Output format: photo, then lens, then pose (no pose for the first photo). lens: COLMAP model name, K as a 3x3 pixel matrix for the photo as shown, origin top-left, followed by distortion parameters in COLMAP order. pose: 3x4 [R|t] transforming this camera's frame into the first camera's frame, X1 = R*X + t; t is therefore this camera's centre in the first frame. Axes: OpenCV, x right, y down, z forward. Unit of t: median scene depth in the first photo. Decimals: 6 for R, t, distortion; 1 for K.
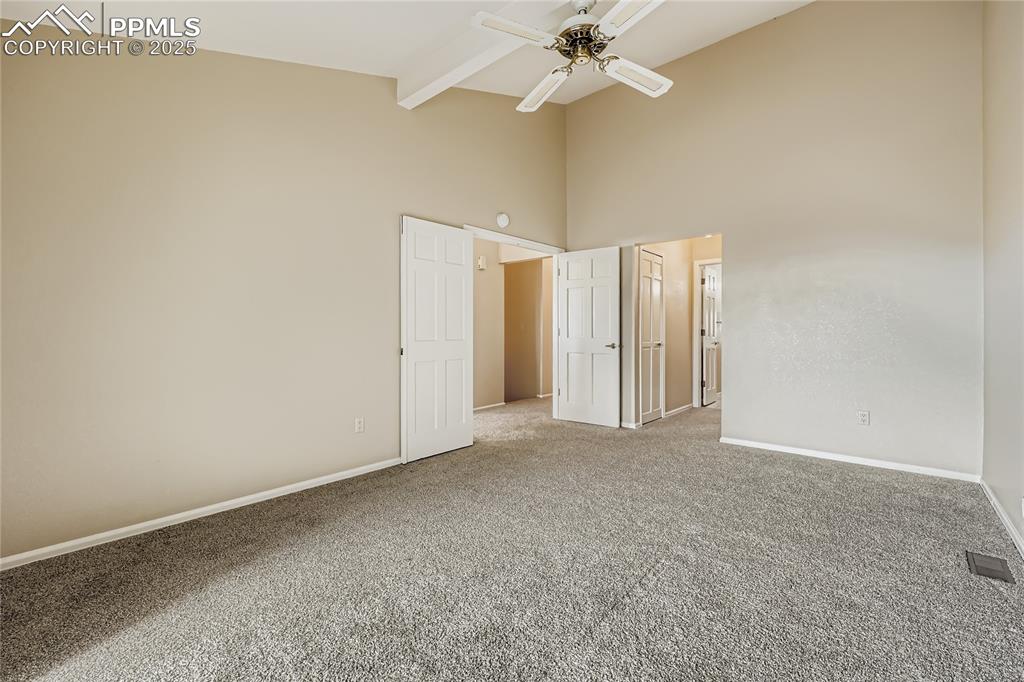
lens RADIAL K [[426.3, 0, 511.7], [0, 426.3, 343.4], [0, 0, 1]] dist [0.000872, 0.000188]
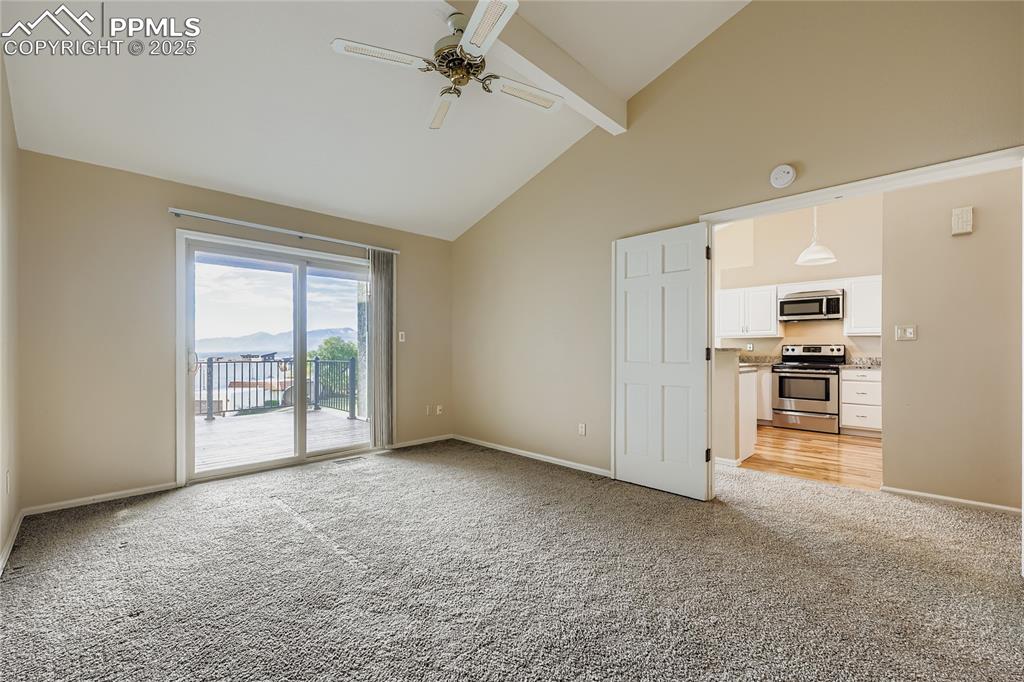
lens RADIAL K [[431.2, 0, 513.2], [0, 431.2, 349.7], [0, 0, 1]] dist [-0.000916, -0.000072]
pose [[-0.068313, -0.000061, -0.997664, 0.840413], [-0.032346, 0.999474, 0.002153, -0.026667], [0.997139, 0.032417, -0.068279, 0.850412]]
